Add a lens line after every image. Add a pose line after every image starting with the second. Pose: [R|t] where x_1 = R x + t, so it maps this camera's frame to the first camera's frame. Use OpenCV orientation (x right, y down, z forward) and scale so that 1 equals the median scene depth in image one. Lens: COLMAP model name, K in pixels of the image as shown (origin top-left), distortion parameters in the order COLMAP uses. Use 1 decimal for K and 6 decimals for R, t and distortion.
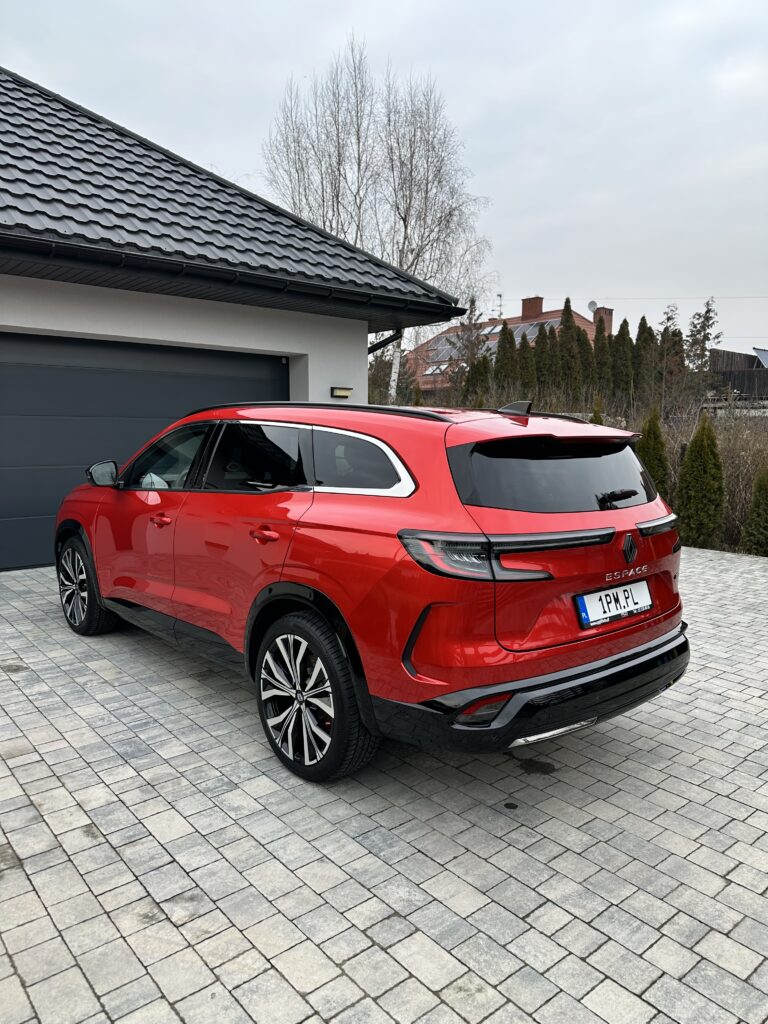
lens RADIAL K [[716.2, 0, 394.7], [0, 716.2, 506.9], [0, 0, 1]] dist [0.016308, -0.027216]
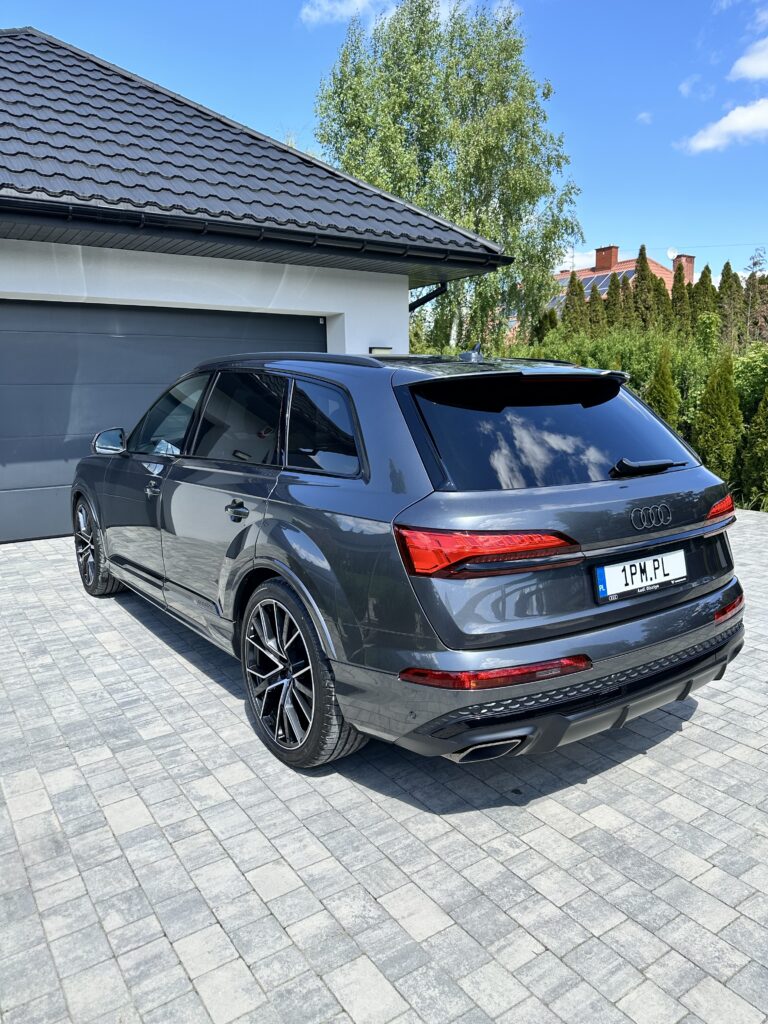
lens RADIAL K [[716.2, 0, 384.5], [0, 716.2, 509.7], [0, 0, 1]] dist [0.016308, -0.027216]
pose [[0.993552, -0.003314, -0.113330, 0.088229], [0.009644, 0.998420, 0.055354, -0.005627], [0.112968, -0.056090, 0.992014, 0.081413]]
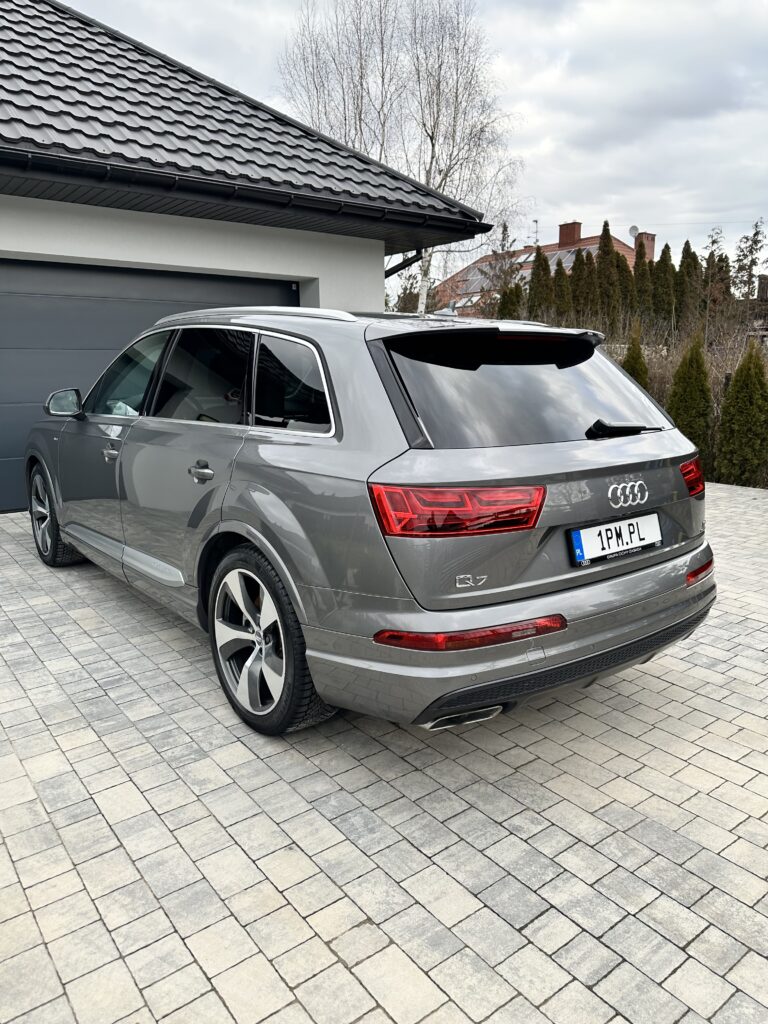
lens RADIAL K [[716.2, 0, 393.6], [0, 716.2, 509.2], [0, 0, 1]] dist [0.016308, -0.027216]
pose [[0.998905, -0.001366, -0.046759, 0.040385], [0.005473, 0.996121, 0.087821, 0.006821], [0.046458, -0.087981, 0.995038, 0.115414]]
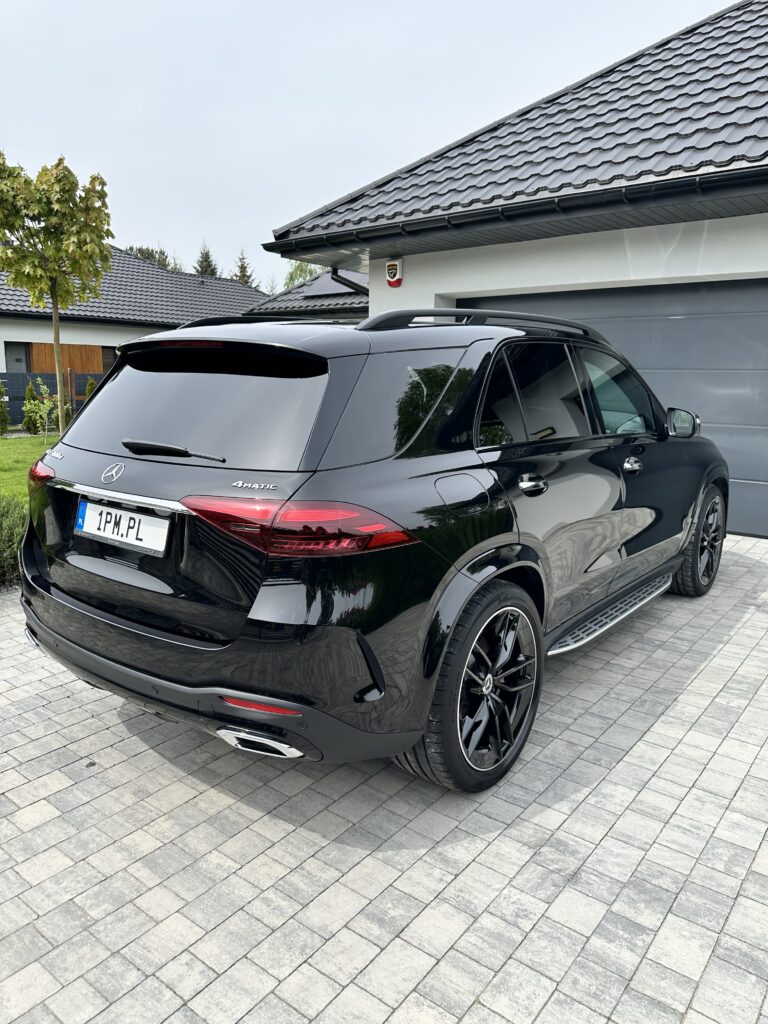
lens RADIAL K [[716.2, 0, 381.8], [0, 716.2, 521.2], [0, 0, 1]] dist [0.016308, -0.027216]
pose [[0.178424, 0.180107, -0.967330, 0.831826], [-0.094649, 0.981687, 0.165322, -0.082118], [0.979391, 0.062060, 0.192203, 0.883825]]
